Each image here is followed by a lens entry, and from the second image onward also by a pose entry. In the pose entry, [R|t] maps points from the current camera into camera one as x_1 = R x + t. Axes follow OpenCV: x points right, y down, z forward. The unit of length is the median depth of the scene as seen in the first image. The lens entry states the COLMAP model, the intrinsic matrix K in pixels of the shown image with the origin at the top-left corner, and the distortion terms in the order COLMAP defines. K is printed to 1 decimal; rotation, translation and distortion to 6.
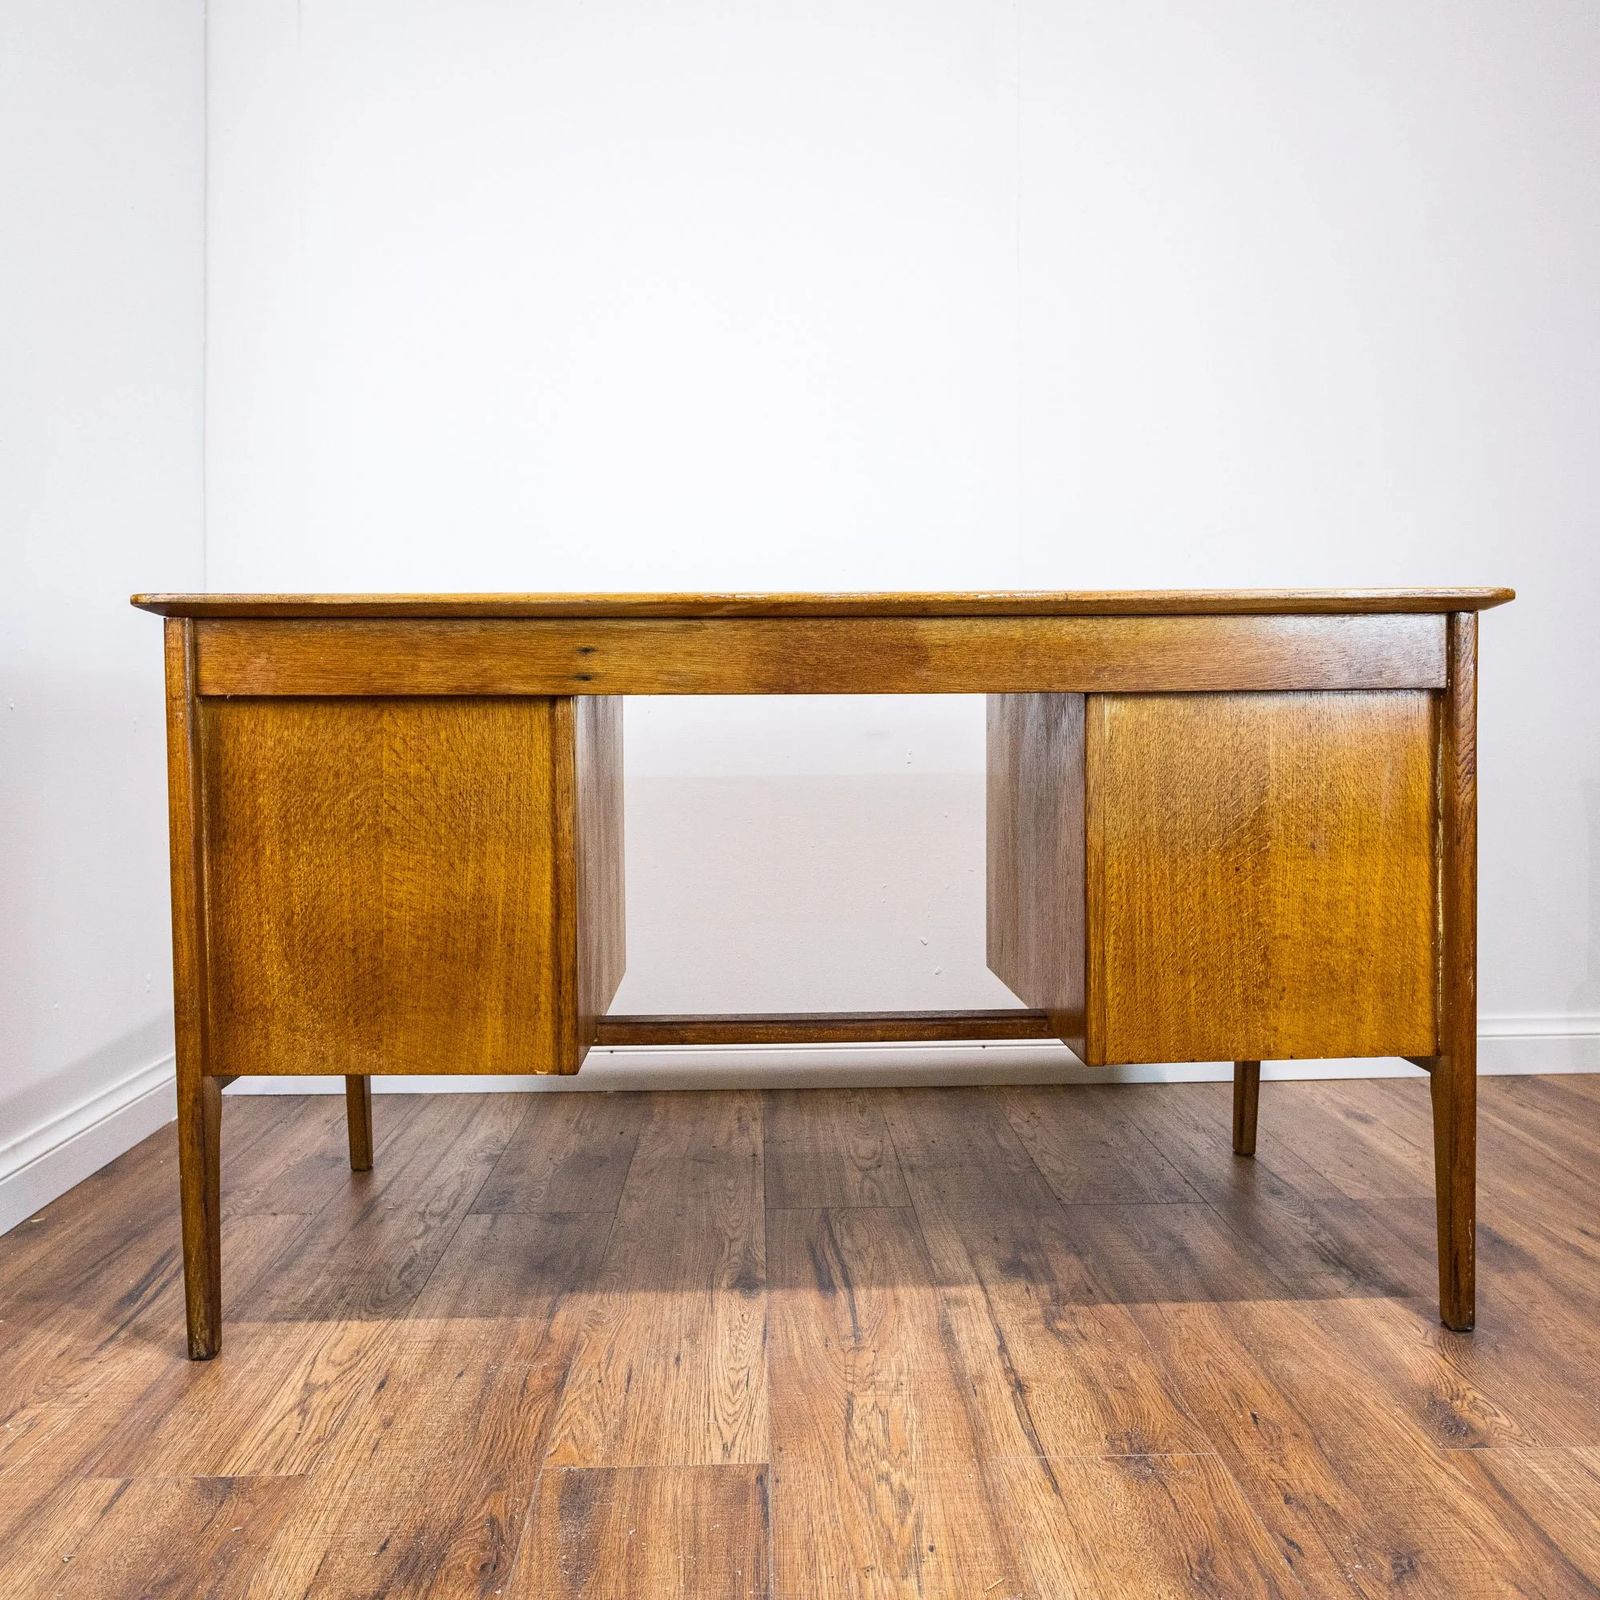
lens RADIAL K [[1553.9, 0, 800.0], [0, 1553.9, 800.0], [0, 0, 1]] dist [-0.024499, 0.013432]
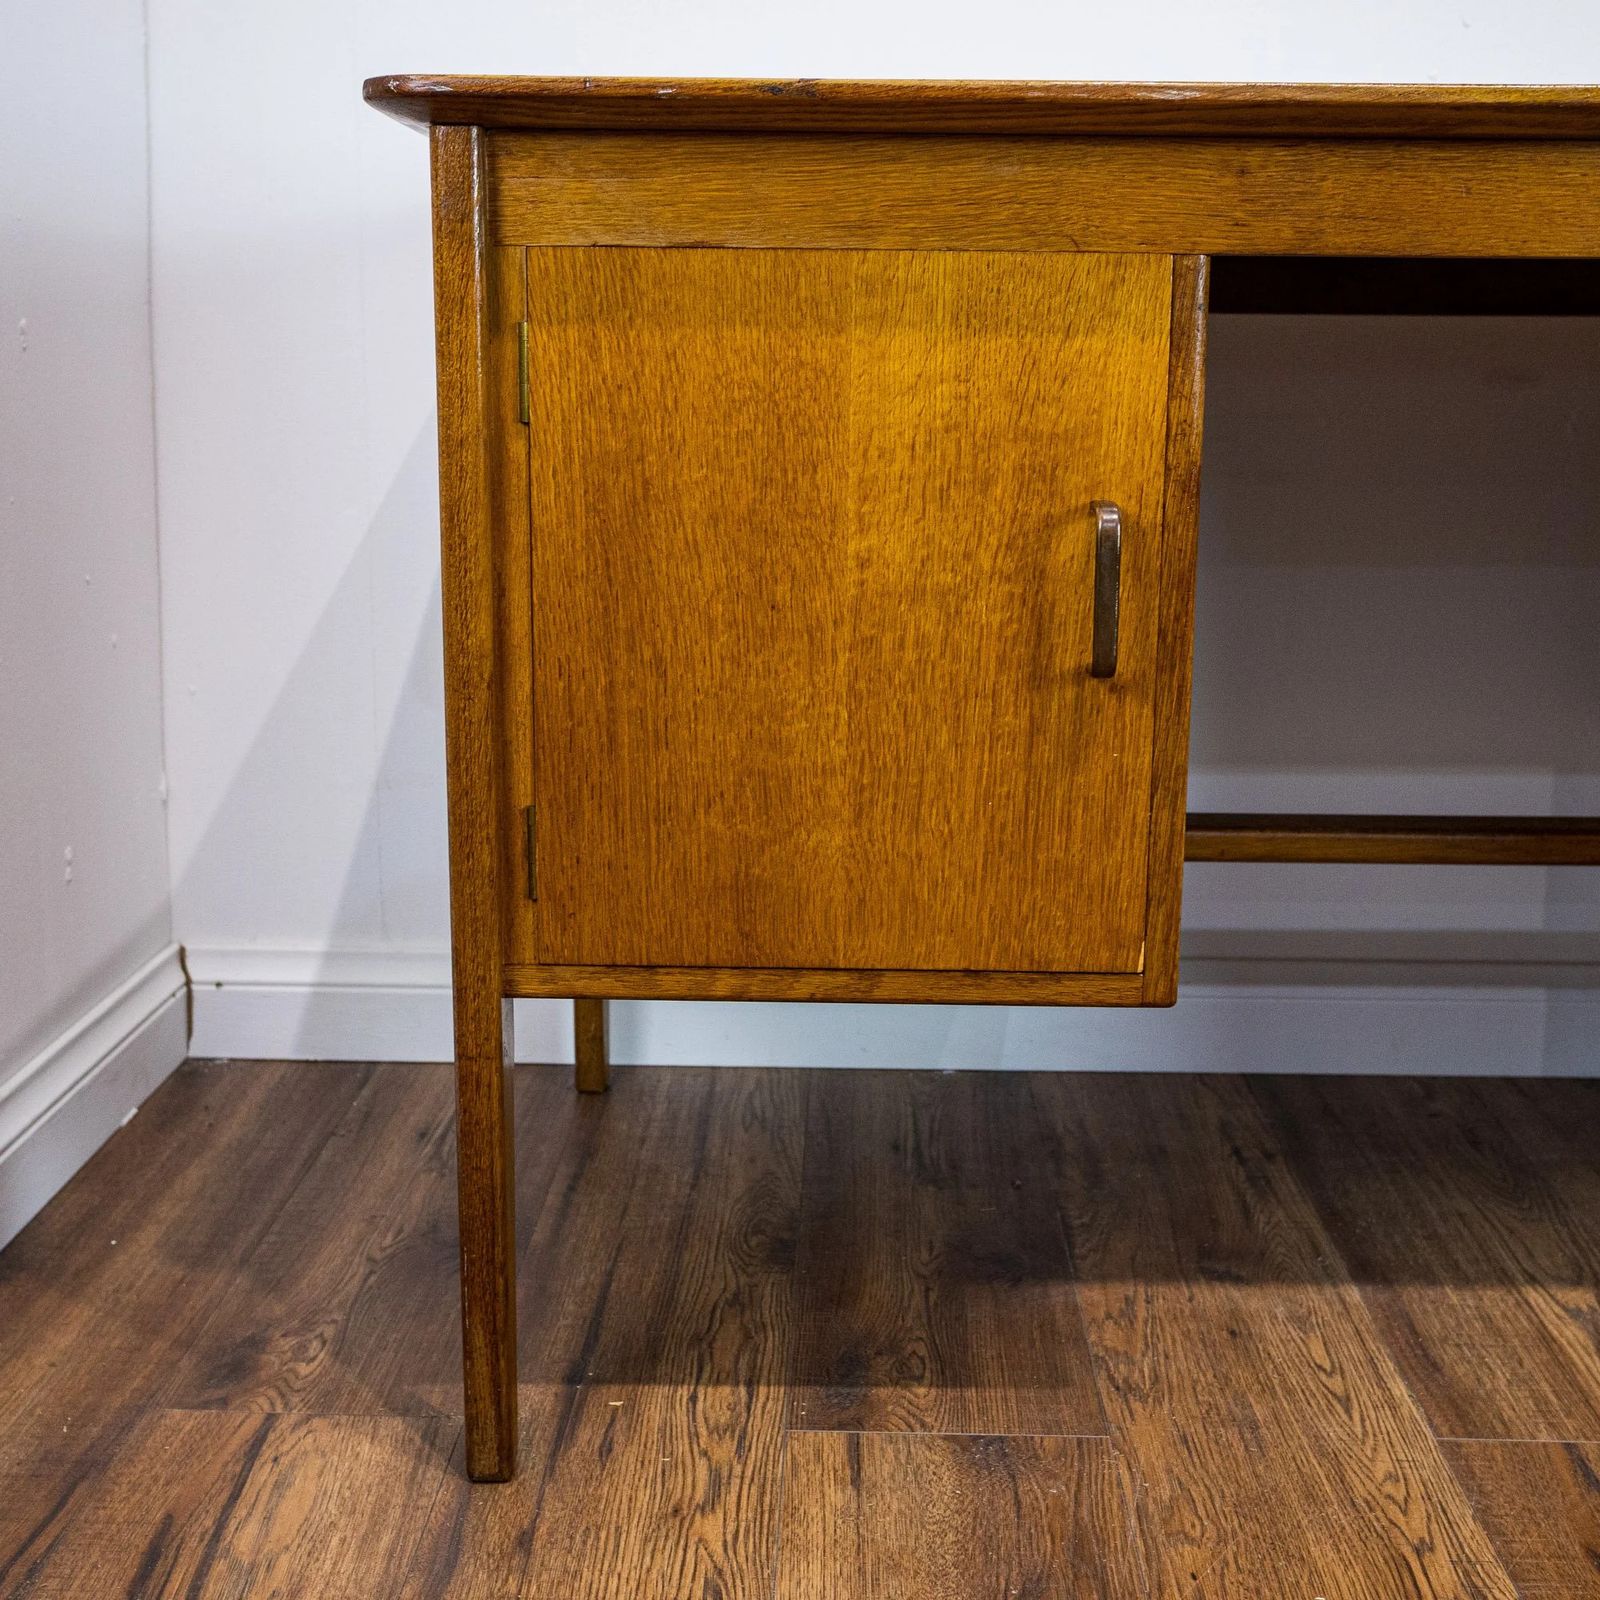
lens RADIAL K [[2185.8, 0, 800.0], [0, 2185.8, 800.0], [0, 0, 1]] dist [-0.018480, 0.059885]
pose [[0.998437, 0.023846, -0.050550, -0.239684], [-0.015711, 0.987693, 0.155613, -0.024626], [0.053639, -0.154575, 0.986524, 0.511523]]
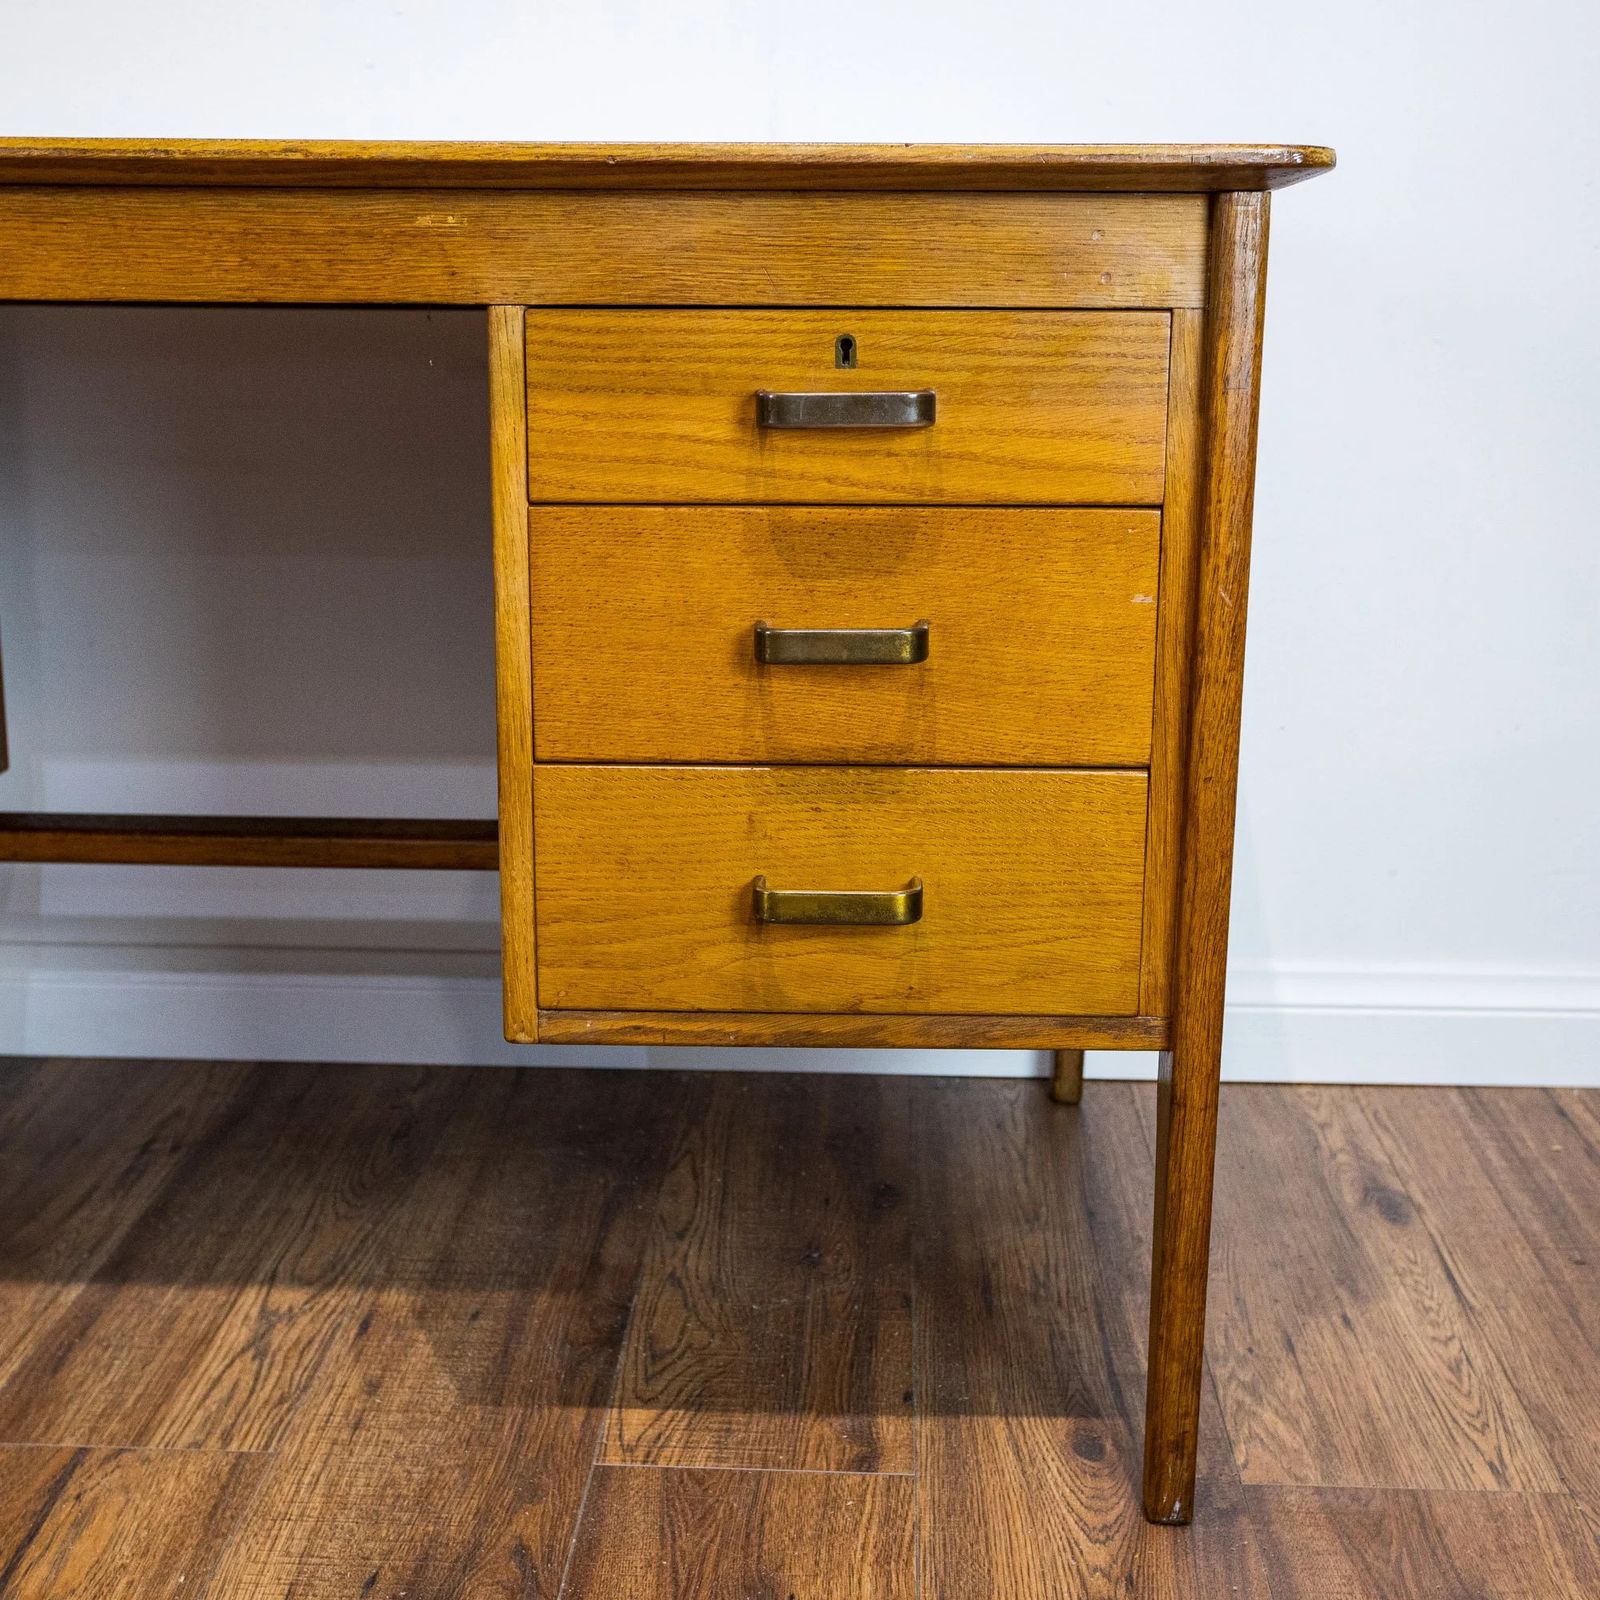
lens RADIAL K [[2250.1, 0, 800.0], [0, 2250.1, 800.0], [0, 0, 1]] dist [-0.022438, 0.070535]
pose [[0.997420, 0.031468, -0.064517, 0.352790], [-0.018762, 0.981833, 0.188820, -0.077124], [0.069286, -0.187122, 0.979890, 0.518891]]
